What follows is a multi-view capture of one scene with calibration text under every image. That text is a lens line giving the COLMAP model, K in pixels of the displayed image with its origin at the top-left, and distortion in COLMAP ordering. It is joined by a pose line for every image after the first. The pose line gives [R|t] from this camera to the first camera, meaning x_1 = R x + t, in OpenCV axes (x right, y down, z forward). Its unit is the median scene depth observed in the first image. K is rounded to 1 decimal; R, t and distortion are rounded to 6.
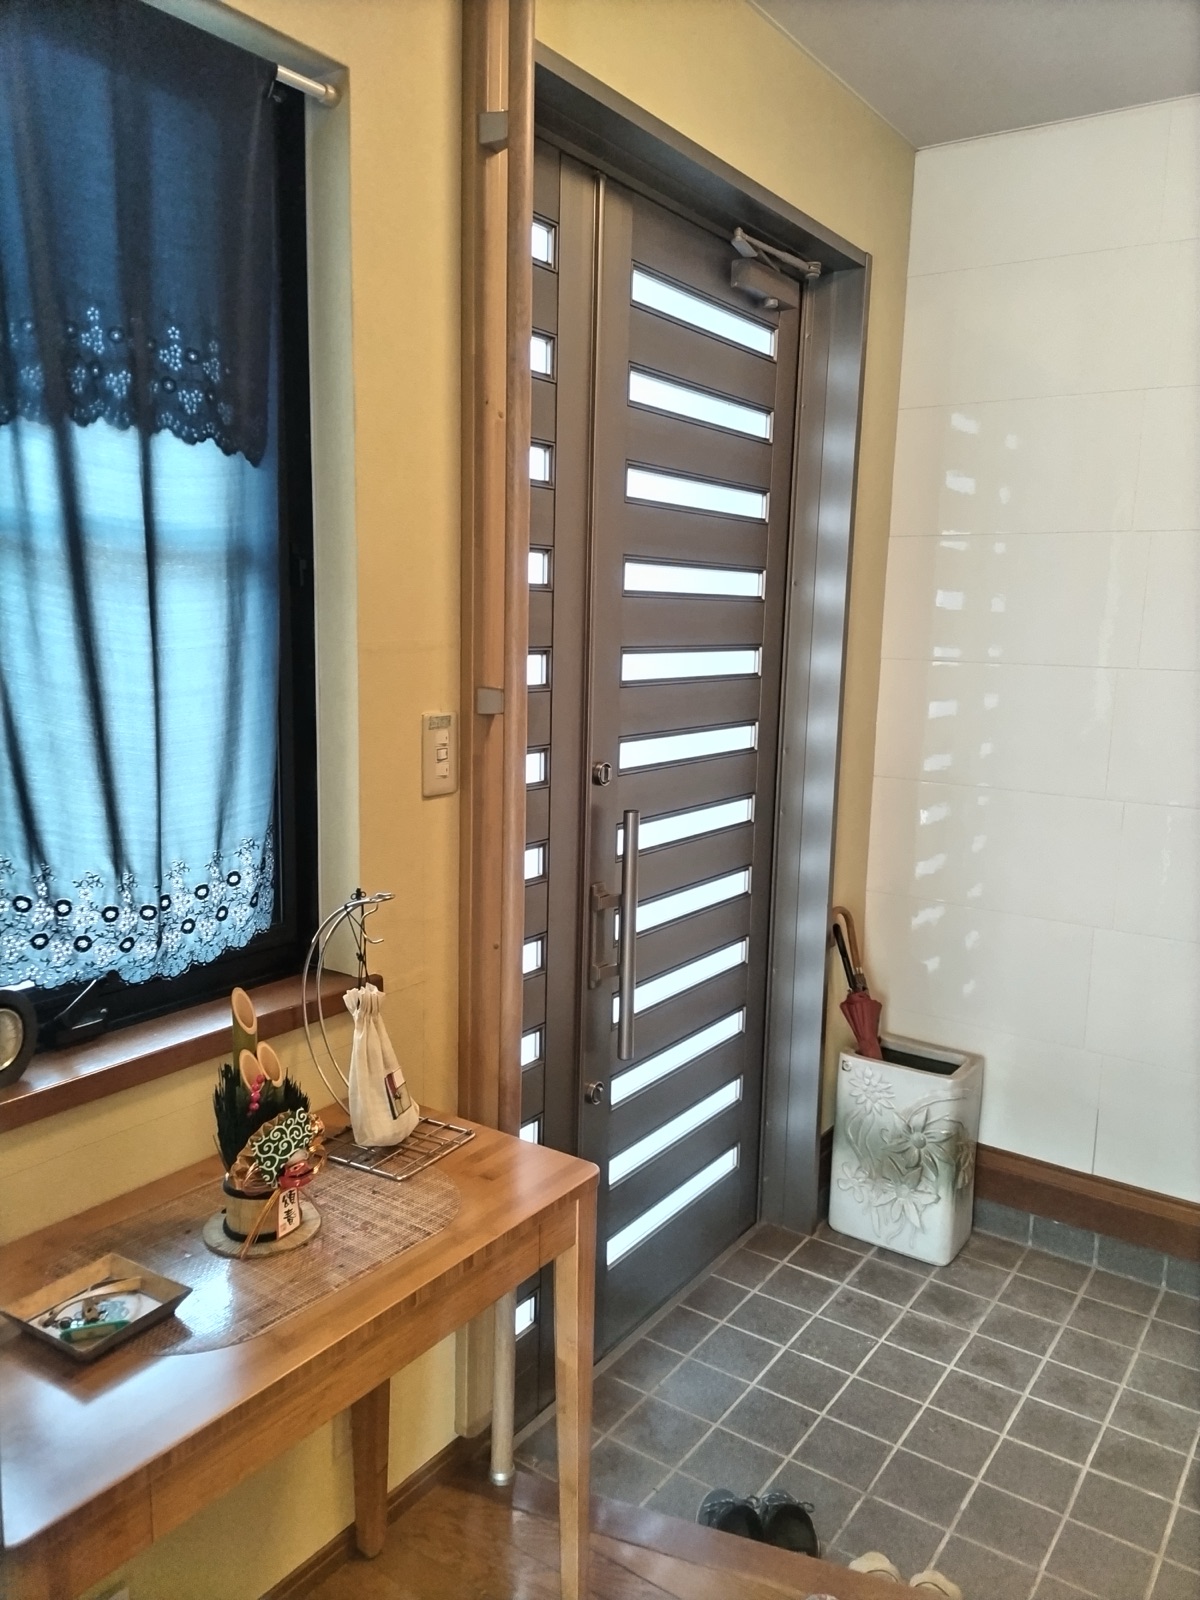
lens RADIAL K [[1222.4, 0, 597.6], [0, 1222.4, 791.7], [0, 0, 1]] dist [0.076089, -0.071626]
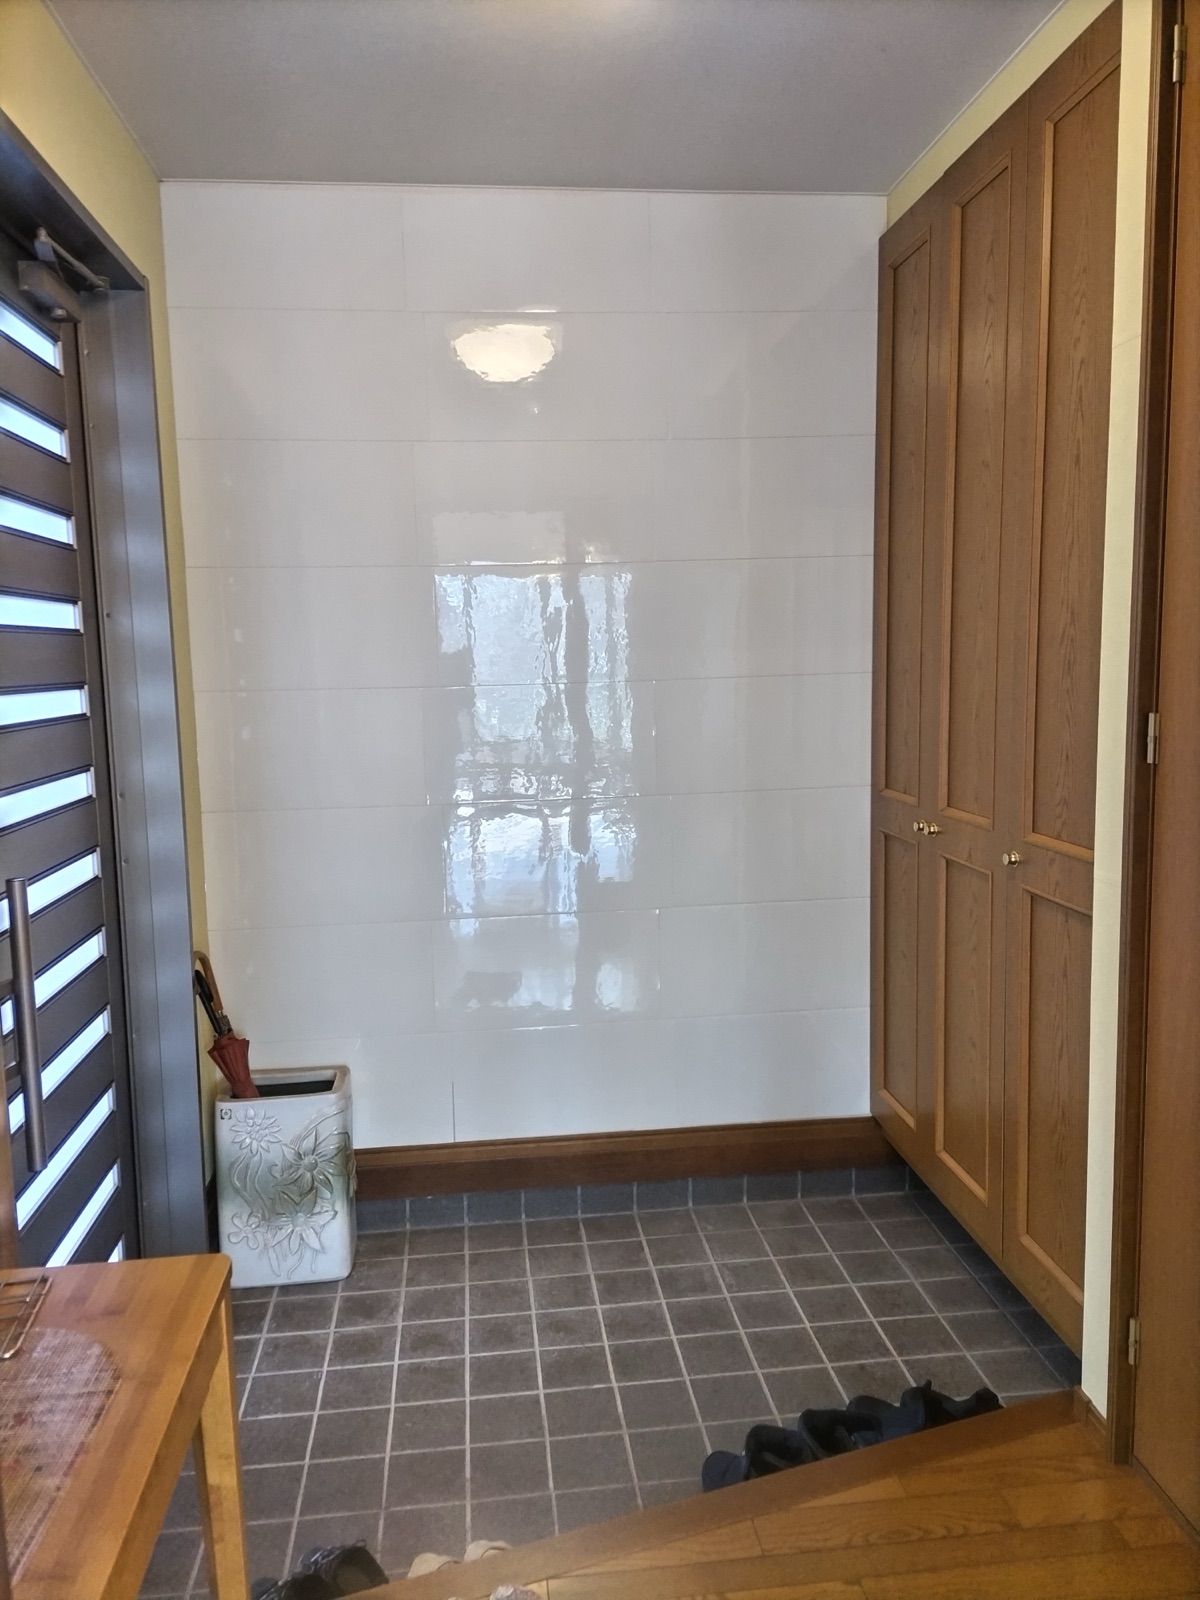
lens RADIAL K [[1222.4, 0, 594.6], [0, 1222.4, 796.5], [0, 0, 1]] dist [0.076089, -0.071626]
pose [[0.764229, -0.127535, 0.632210, -0.161768], [0.145337, 0.989095, 0.023842, -0.003760], [-0.628356, 0.073663, 0.774430, 0.054218]]
